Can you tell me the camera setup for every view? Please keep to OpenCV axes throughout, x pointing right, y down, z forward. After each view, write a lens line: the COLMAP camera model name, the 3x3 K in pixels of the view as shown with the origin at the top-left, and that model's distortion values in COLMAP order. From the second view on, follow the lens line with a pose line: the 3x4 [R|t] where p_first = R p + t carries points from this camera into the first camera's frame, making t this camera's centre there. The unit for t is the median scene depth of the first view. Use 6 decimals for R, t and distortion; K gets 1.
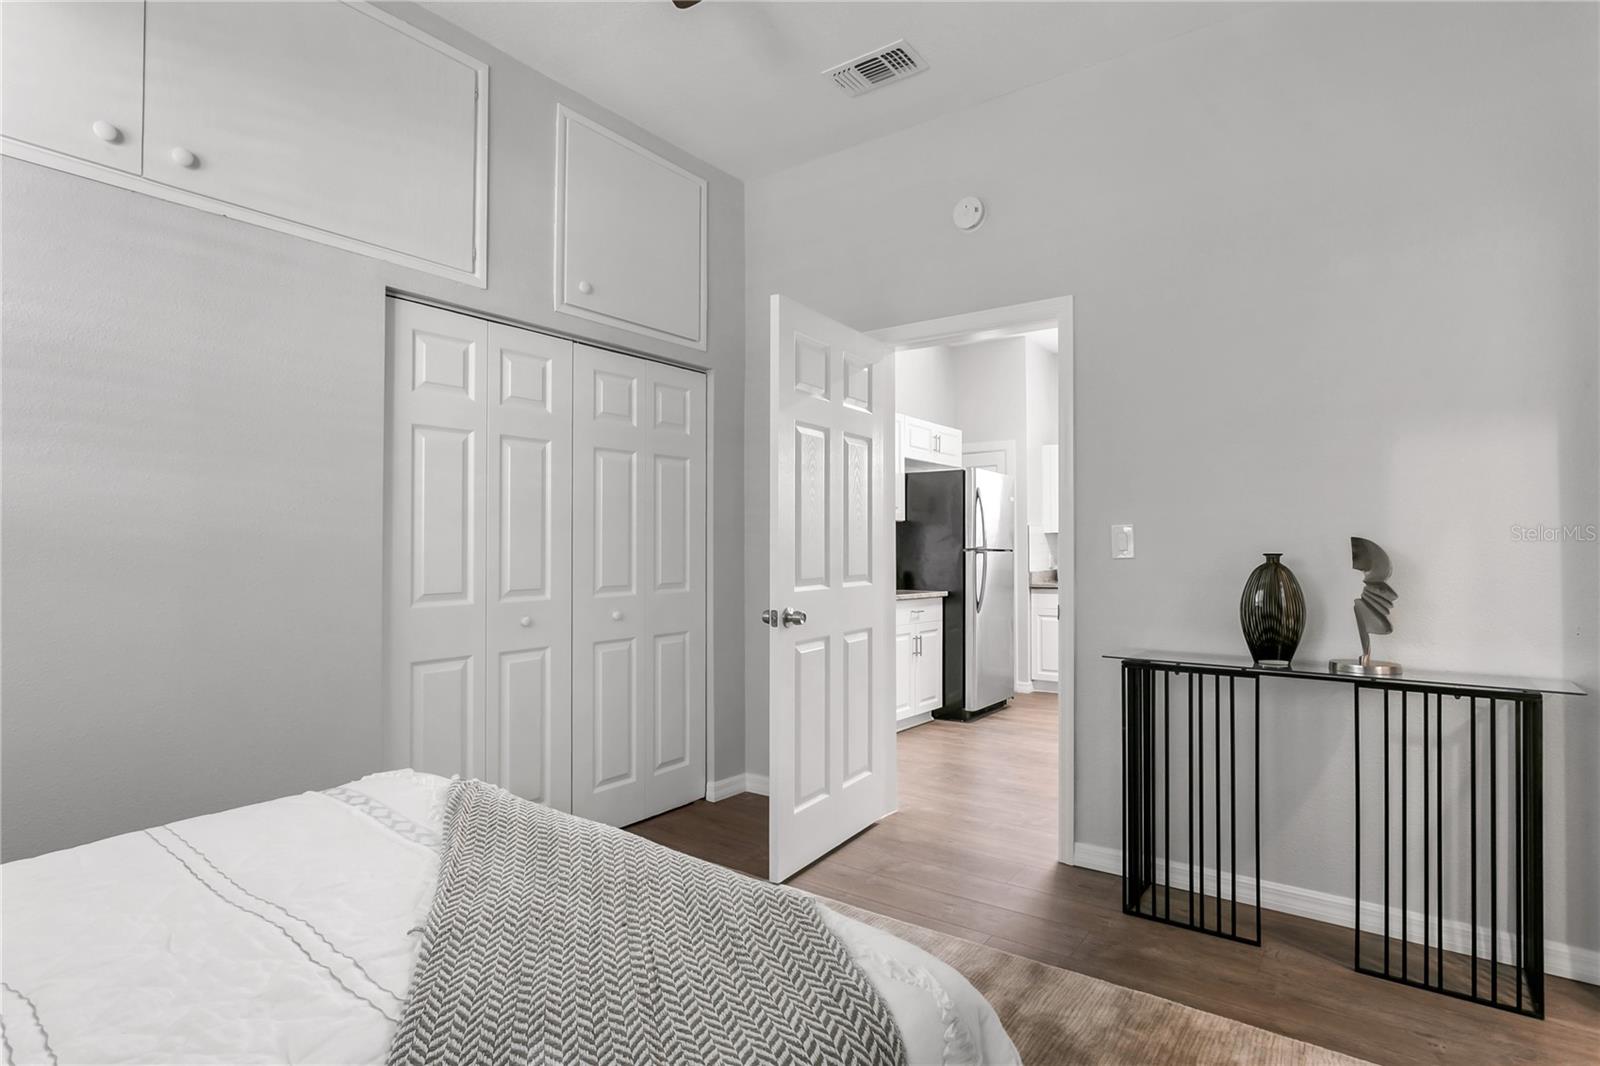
lens RADIAL K [[803.0, 0, 811.0], [0, 803.0, 531.7], [0, 0, 1]] dist [-0.016181, 0.008910]
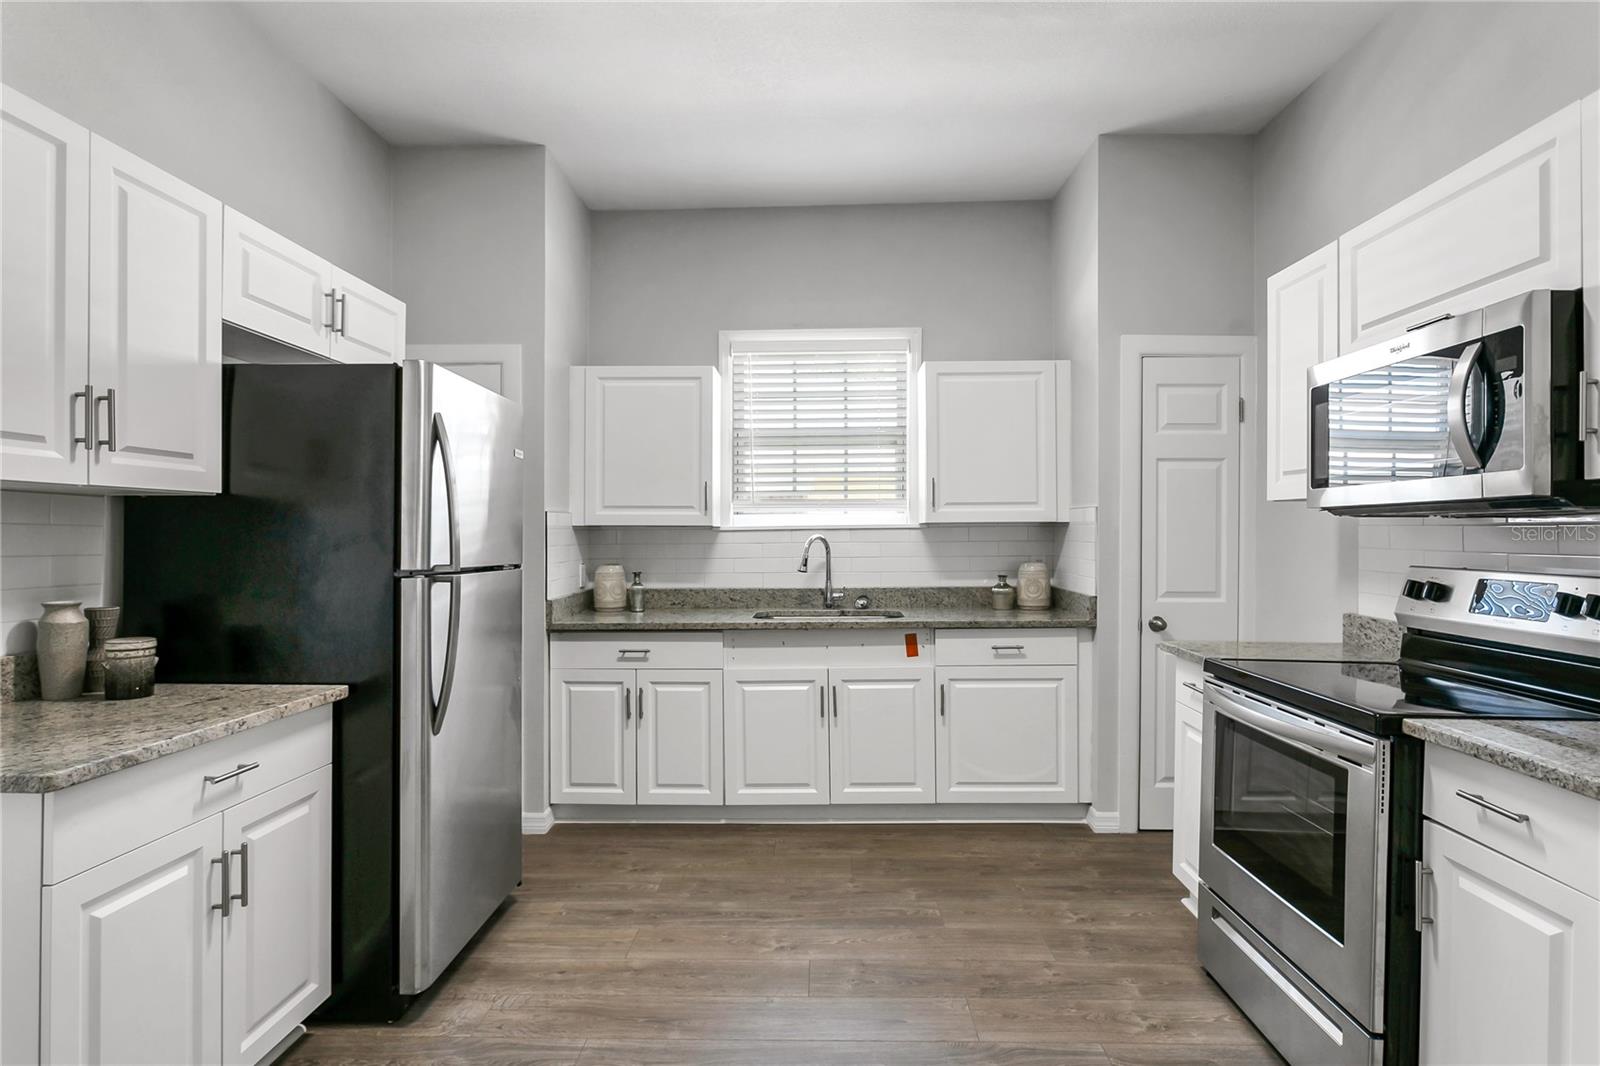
lens RADIAL K [[803.0, 0, 812.6], [0, 803.0, 526.2], [0, 0, 1]] dist [-0.016181, 0.008910]
pose [[0.809415, 0.003402, 0.587227, 0.125847], [-0.009118, 0.999935, 0.006774, -0.004469], [-0.587166, -0.010838, 0.809394, 0.568616]]
